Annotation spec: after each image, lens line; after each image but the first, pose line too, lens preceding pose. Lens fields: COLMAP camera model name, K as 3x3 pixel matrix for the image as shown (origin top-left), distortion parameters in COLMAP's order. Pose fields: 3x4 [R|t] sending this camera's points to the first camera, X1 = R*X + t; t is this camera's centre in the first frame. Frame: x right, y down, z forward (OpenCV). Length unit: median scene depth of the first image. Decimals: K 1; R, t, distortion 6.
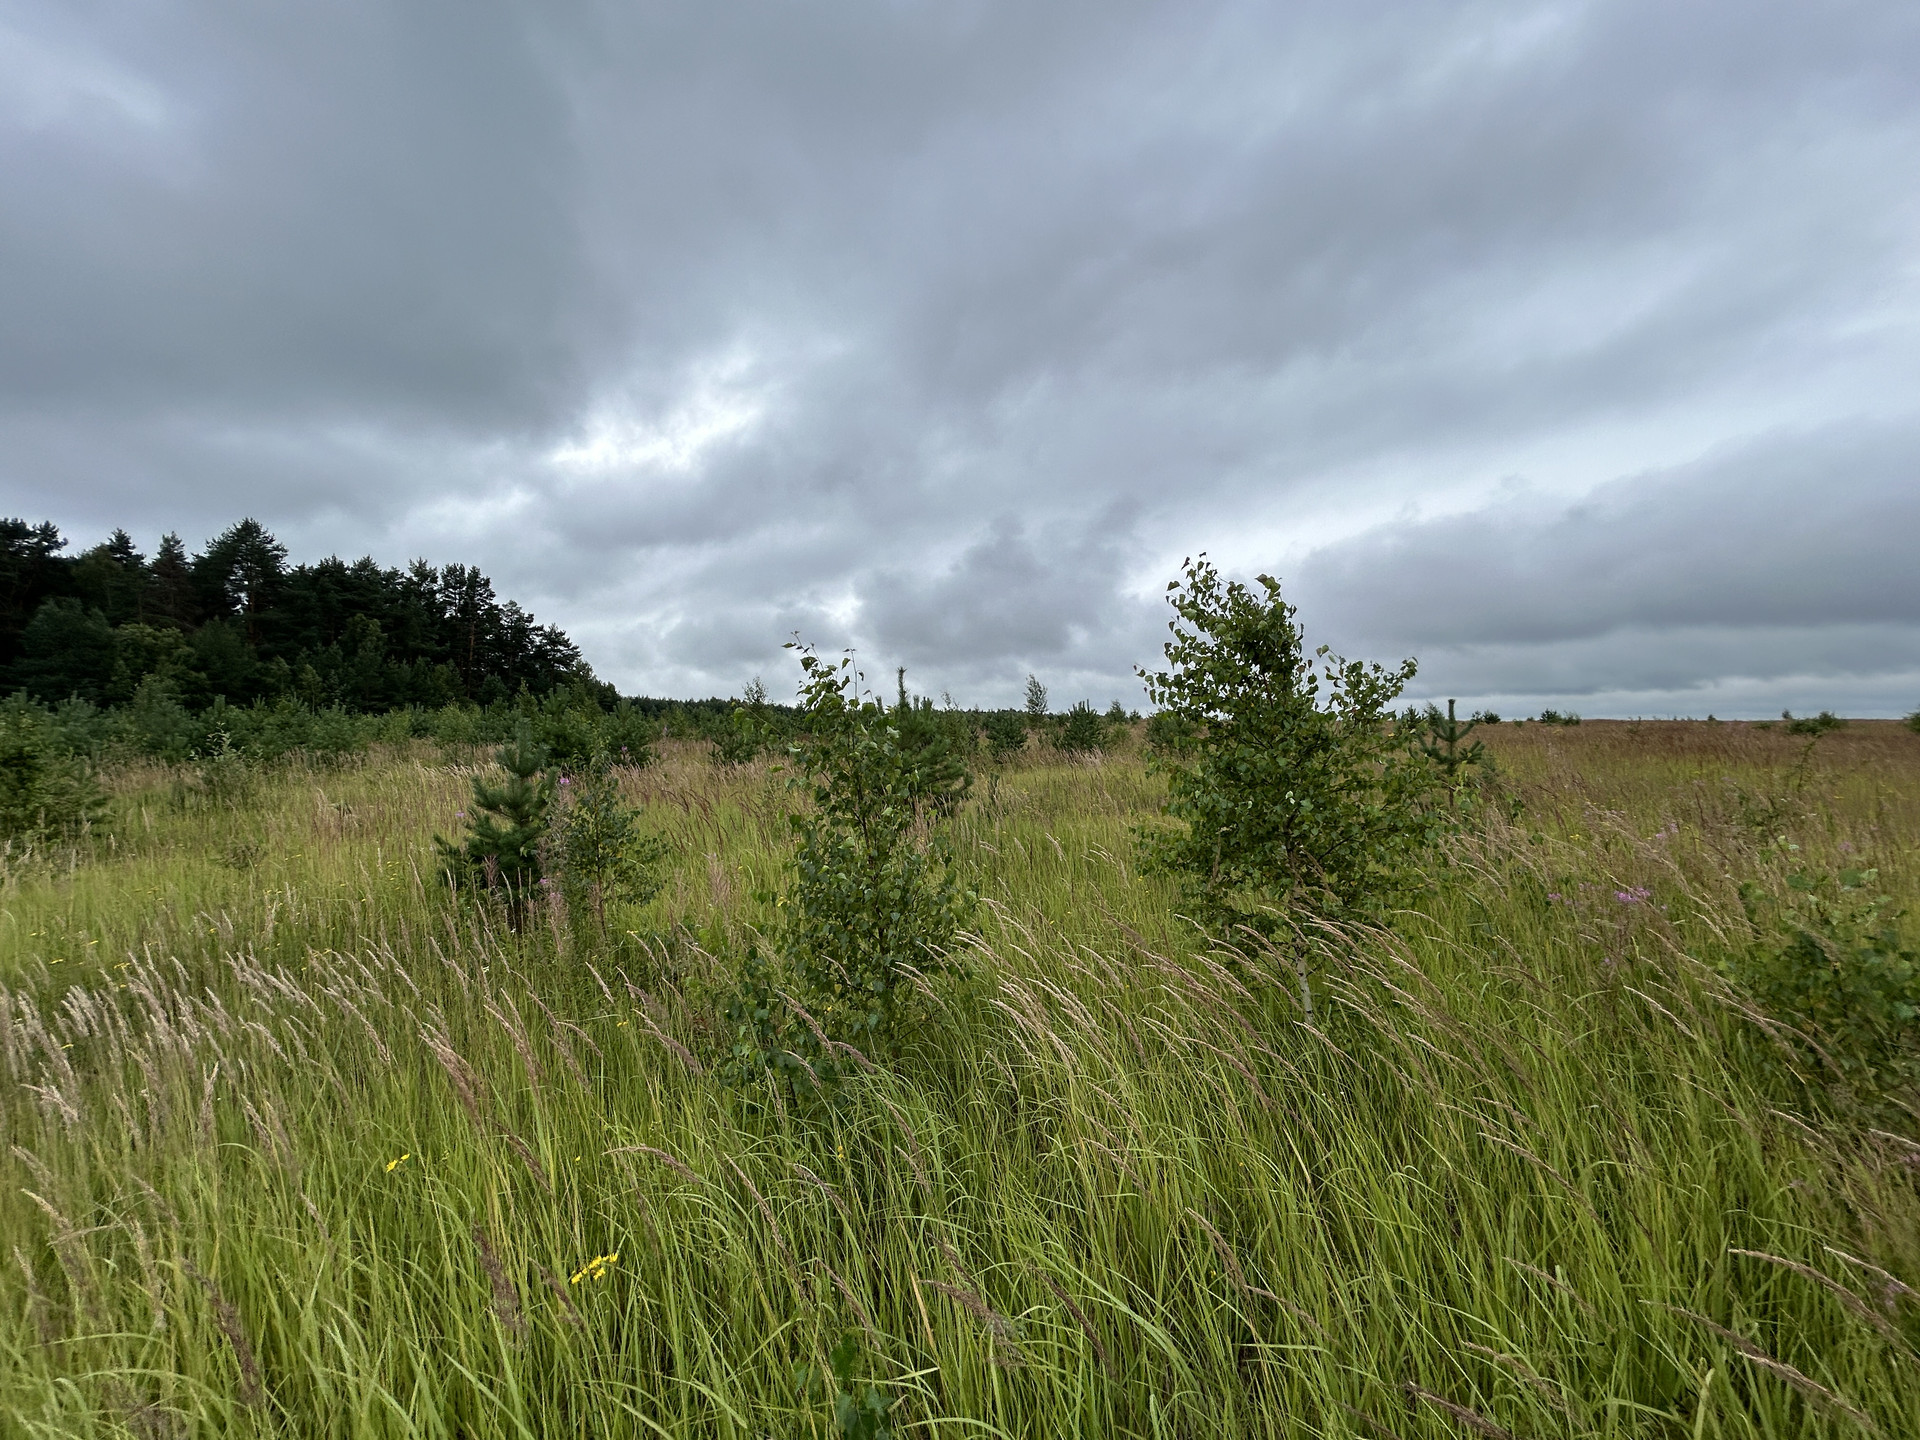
lens RADIAL K [[764.7, 0, 959.1], [0, 764.7, 712.5], [0, 0, 1]] dist [-0.001947, -0.000303]
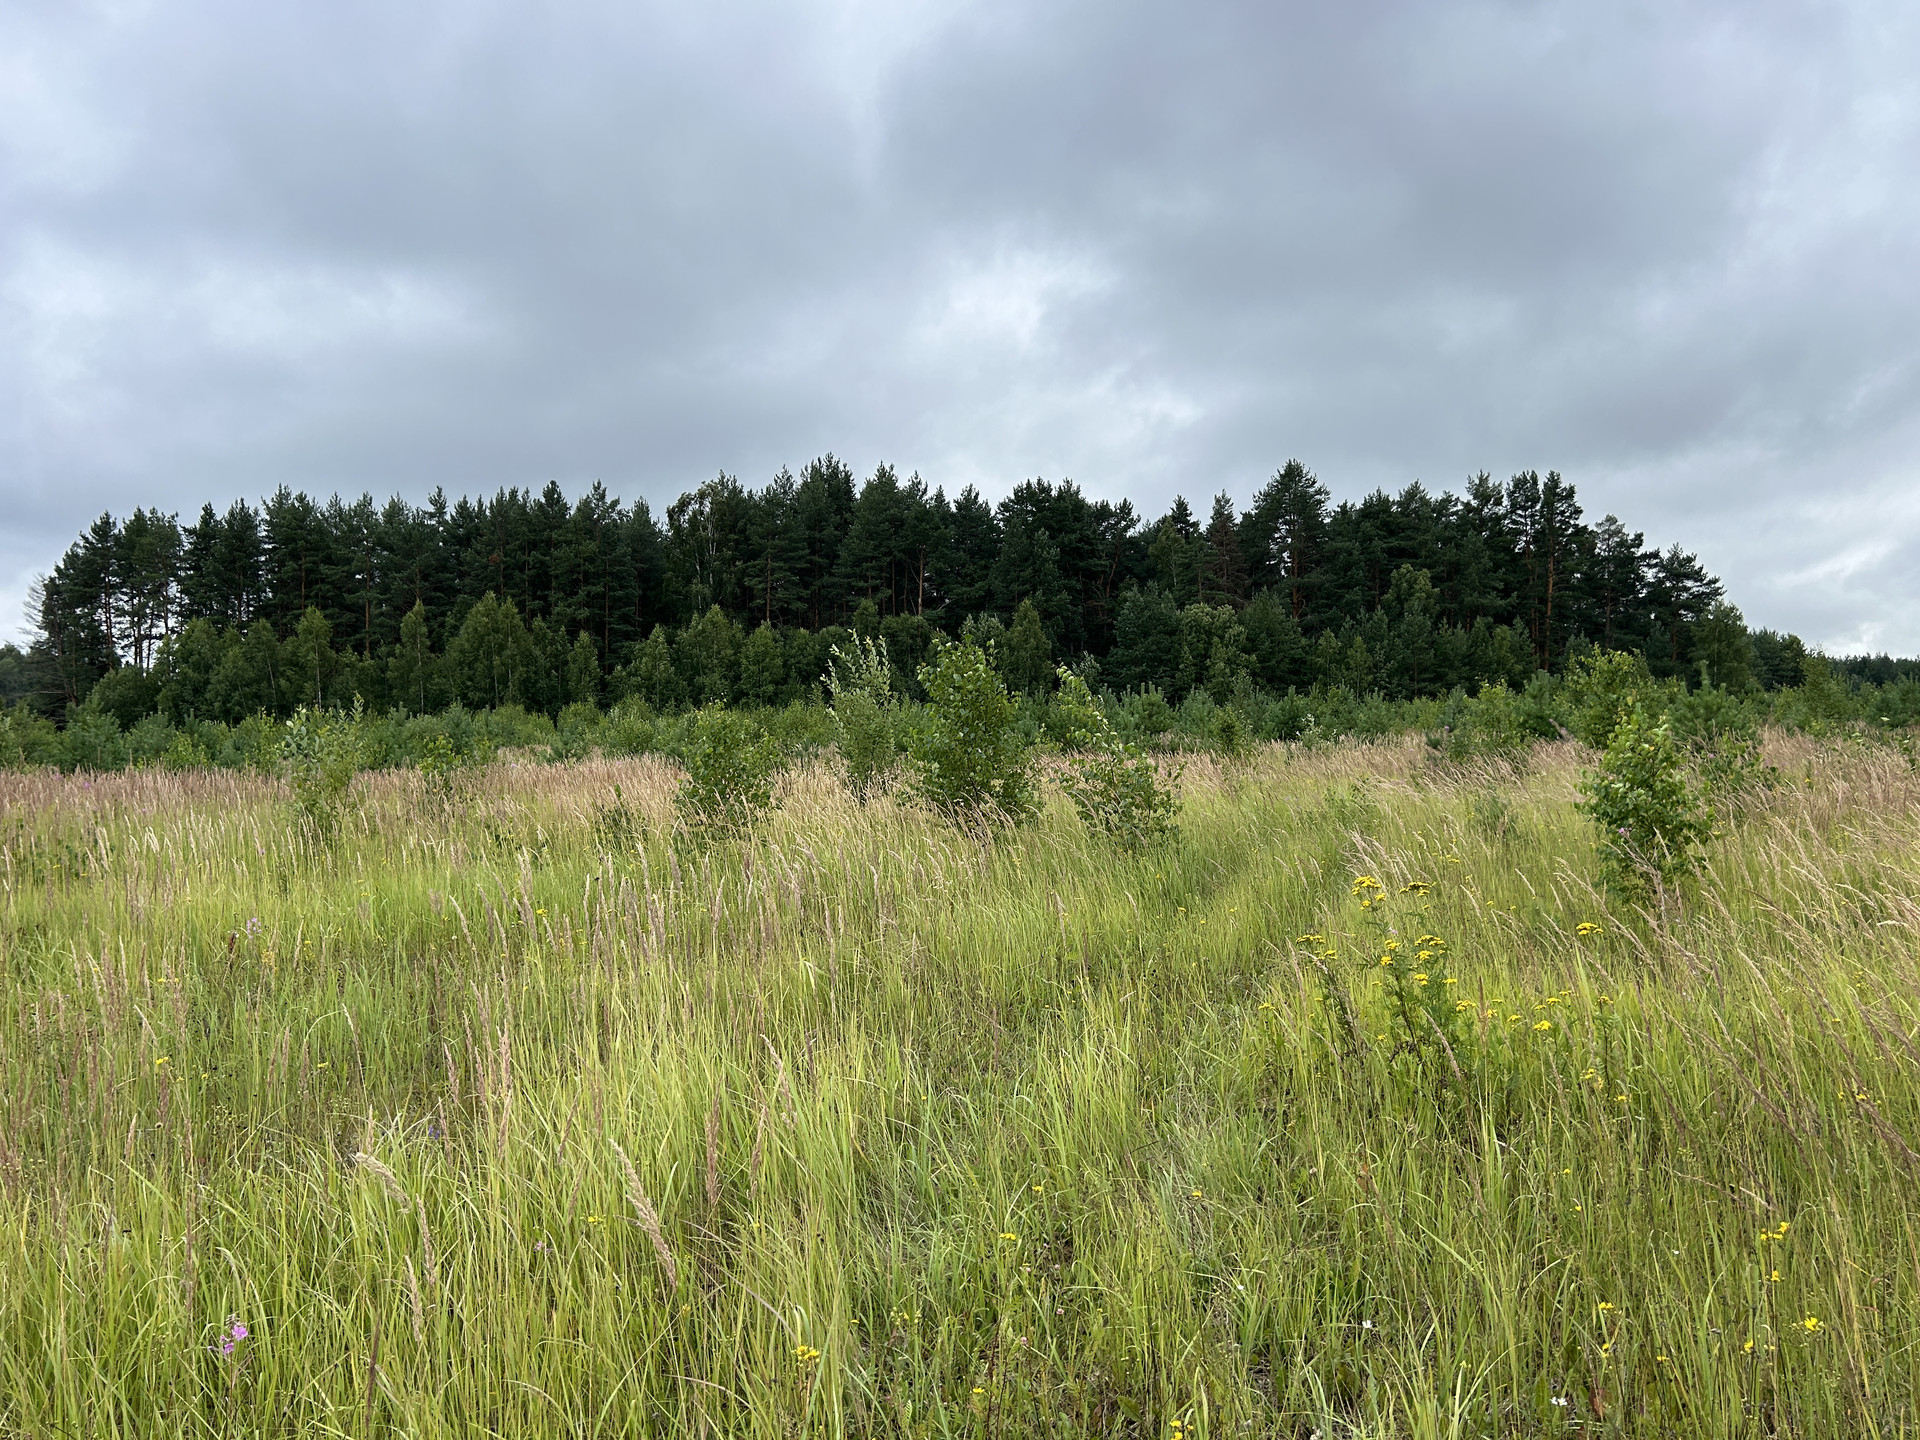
lens RADIAL K [[1412.4, 0, 940.6], [0, 1412.4, 761.6], [0, 0, 1]] dist [0.012748, -0.019716]
pose [[0.551747, 0.018157, -0.833814, 0.254573], [0.022745, 0.999064, 0.036807, 0.000815], [0.833701, -0.039273, 0.550818, -0.316590]]
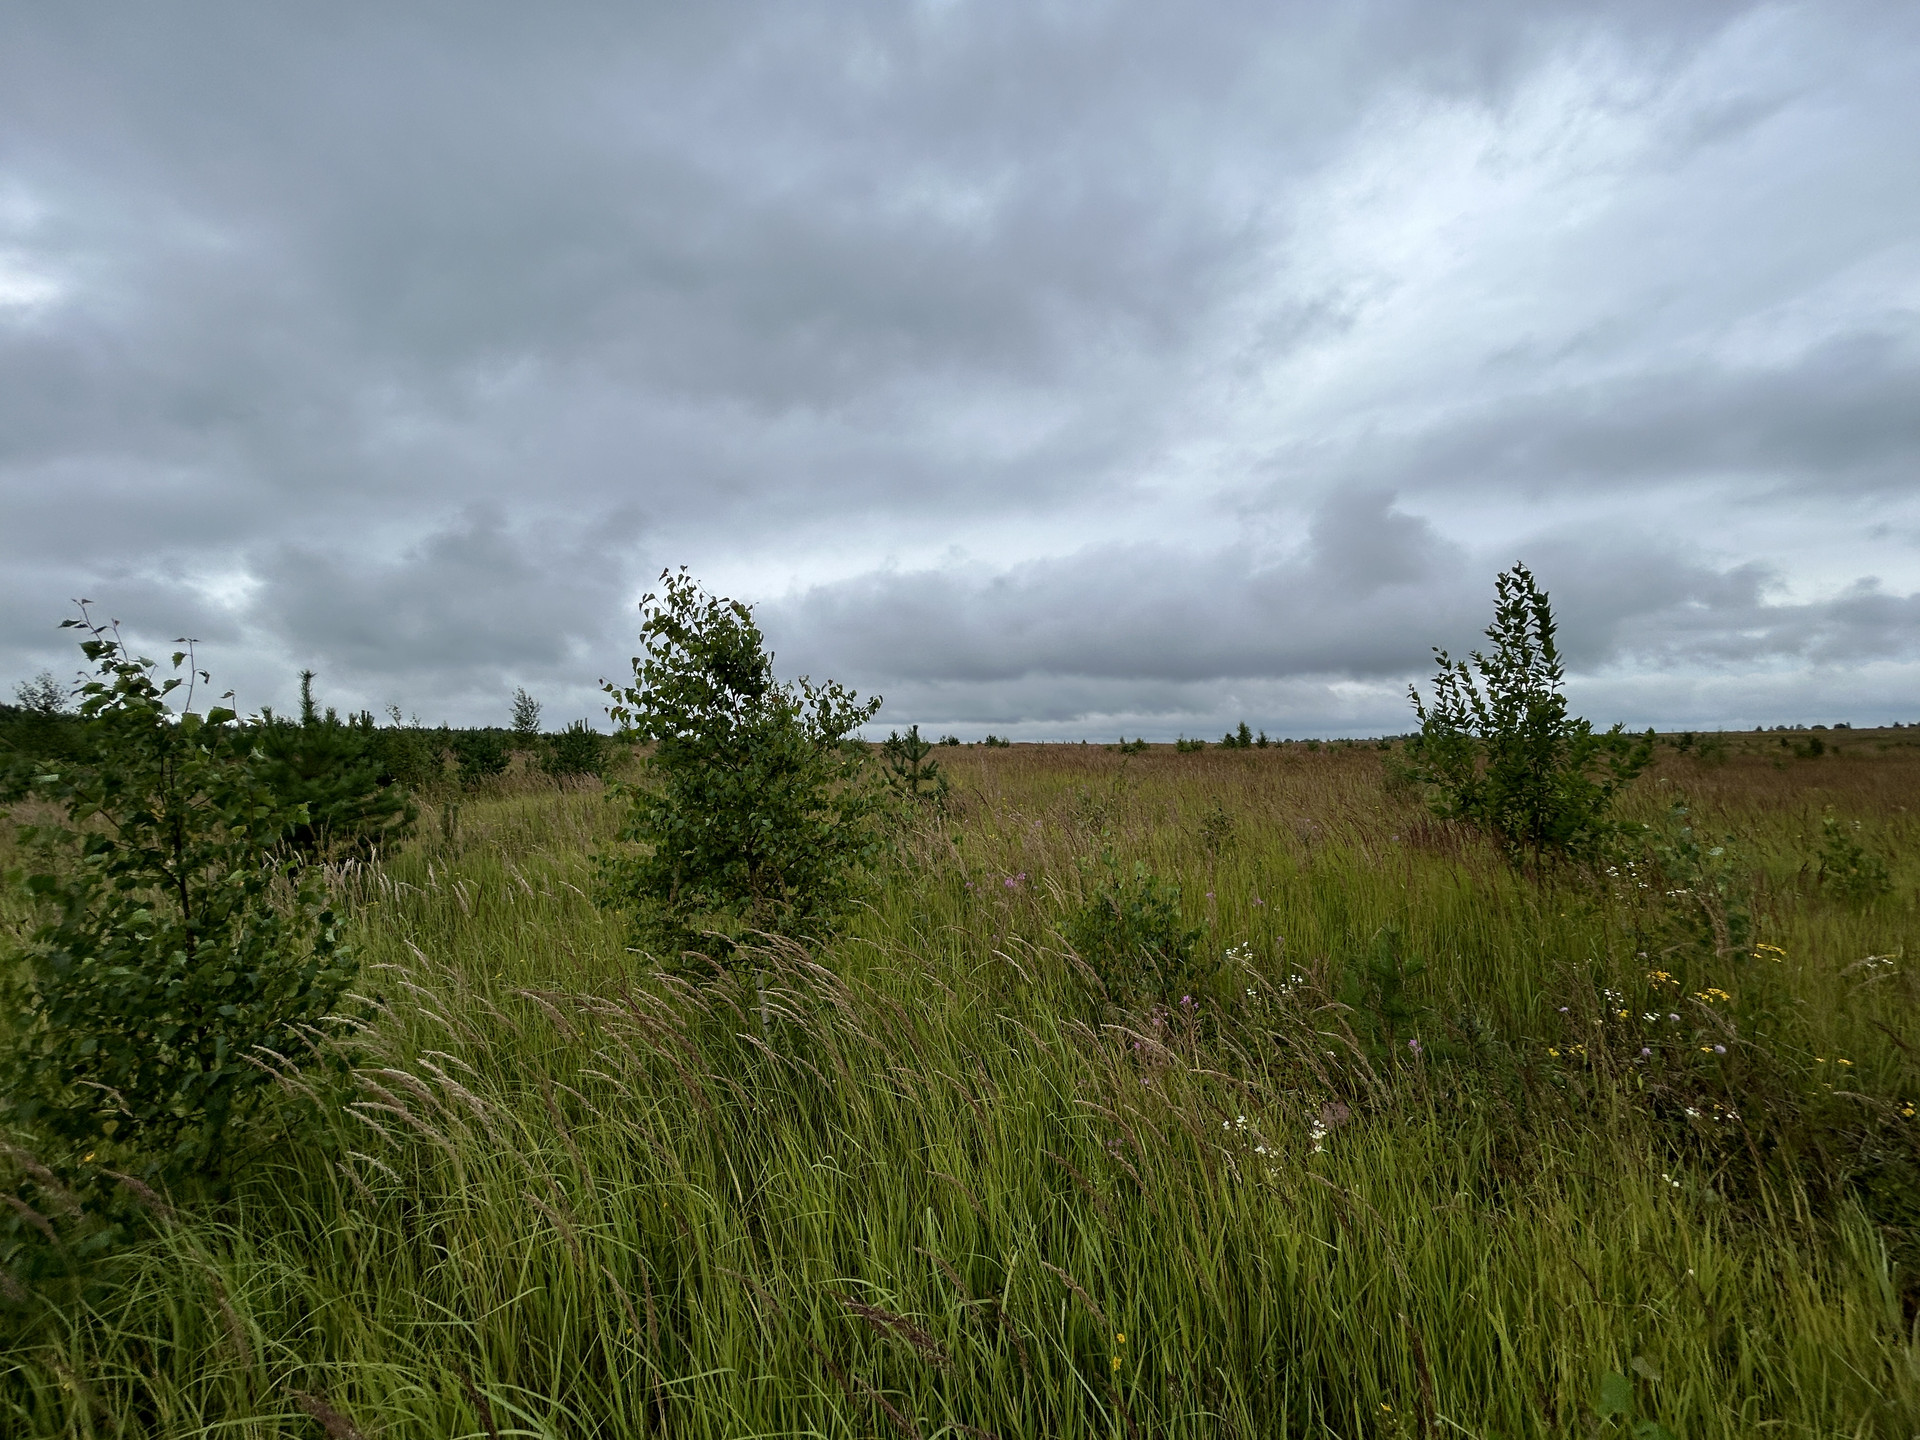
lens RADIAL K [[764.7, 0, 951.7], [0, 764.7, 694.3], [0, 0, 1]] dist [-0.001947, -0.000303]
pose [[0.822503, 0.041074, 0.567276, 0.012983], [-0.011639, 0.998396, -0.055414, -0.000108], [-0.568642, 0.038976, 0.821661, -0.002672]]
